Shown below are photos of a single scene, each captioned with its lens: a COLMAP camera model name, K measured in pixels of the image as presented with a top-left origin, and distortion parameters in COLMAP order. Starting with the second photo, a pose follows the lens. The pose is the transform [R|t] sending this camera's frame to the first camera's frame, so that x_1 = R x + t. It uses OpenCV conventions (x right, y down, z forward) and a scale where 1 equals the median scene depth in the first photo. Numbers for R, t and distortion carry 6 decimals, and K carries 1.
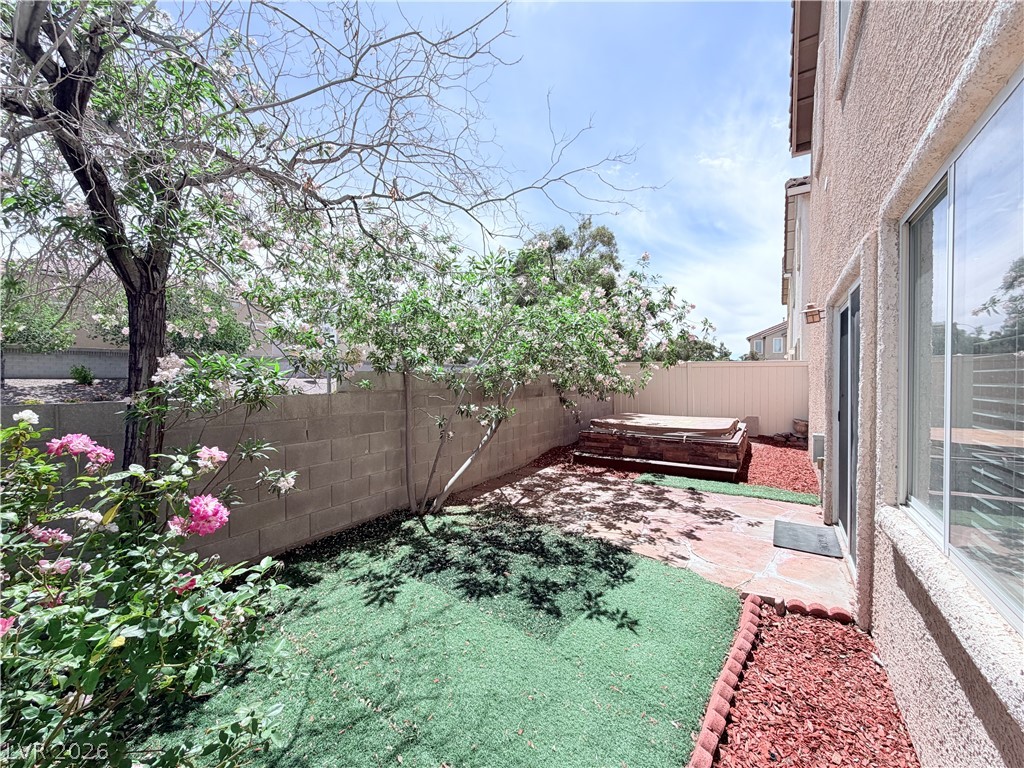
lens RADIAL K [[408.3, 0, 510.9], [0, 408.3, 385.9], [0, 0, 1]] dist [0.000042, 0.000533]
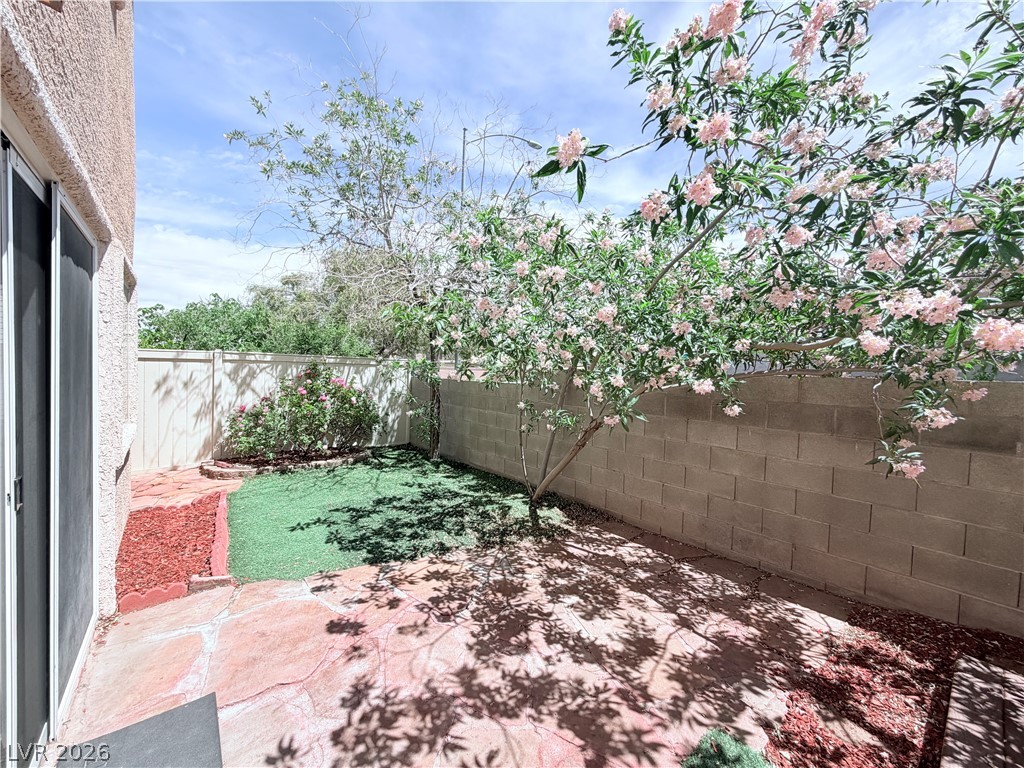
lens RADIAL K [[408.3, 0, 511.2], [0, 408.3, 383.1], [0, 0, 1]] dist [0.000042, 0.000533]
pose [[-0.304254, 0.027859, -0.952183, 0.831928], [-0.040518, 0.998289, 0.042155, -0.042612], [0.951729, 0.051406, -0.302605, 1.226230]]
